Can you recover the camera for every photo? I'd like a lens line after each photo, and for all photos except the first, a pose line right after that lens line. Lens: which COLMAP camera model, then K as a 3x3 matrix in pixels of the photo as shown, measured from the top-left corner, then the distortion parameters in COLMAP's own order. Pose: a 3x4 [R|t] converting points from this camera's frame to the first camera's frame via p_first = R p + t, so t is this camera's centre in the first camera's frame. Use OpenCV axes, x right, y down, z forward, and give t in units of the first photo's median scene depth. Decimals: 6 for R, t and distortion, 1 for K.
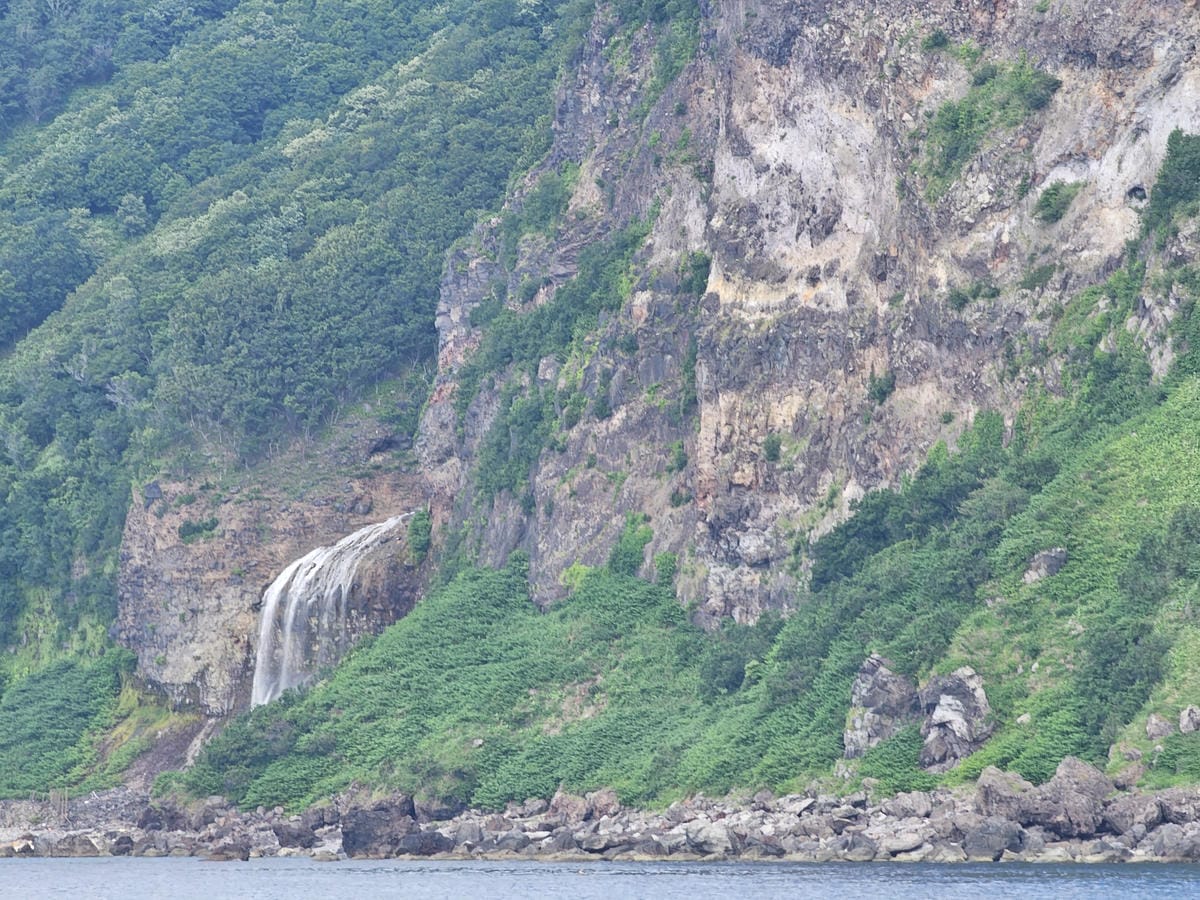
lens RADIAL K [[8416.5, 0, 600.0], [0, 8416.5, 450.0], [0, 0, 1]] dist [0.432847, 40.742571]
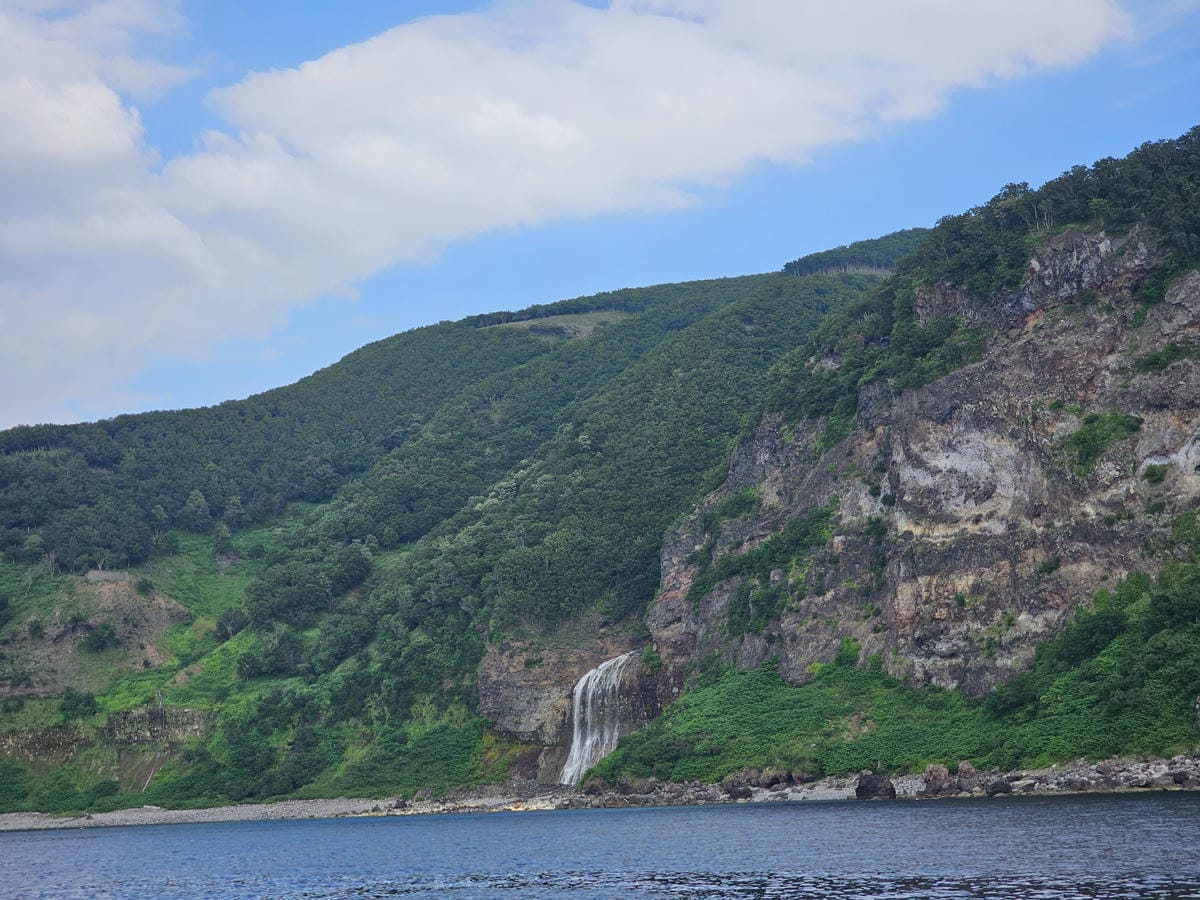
lens RADIAL K [[2381.4, 0, 600.0], [0, 2381.4, 450.0], [0, 0, 1]] dist [-0.280169, 4.893492]
pose [[0.962594, 0.002806, 0.270935, -0.227966], [0.025781, 0.994461, -0.101893, 0.020571], [-0.269720, 0.105067, 0.957190, 0.444097]]
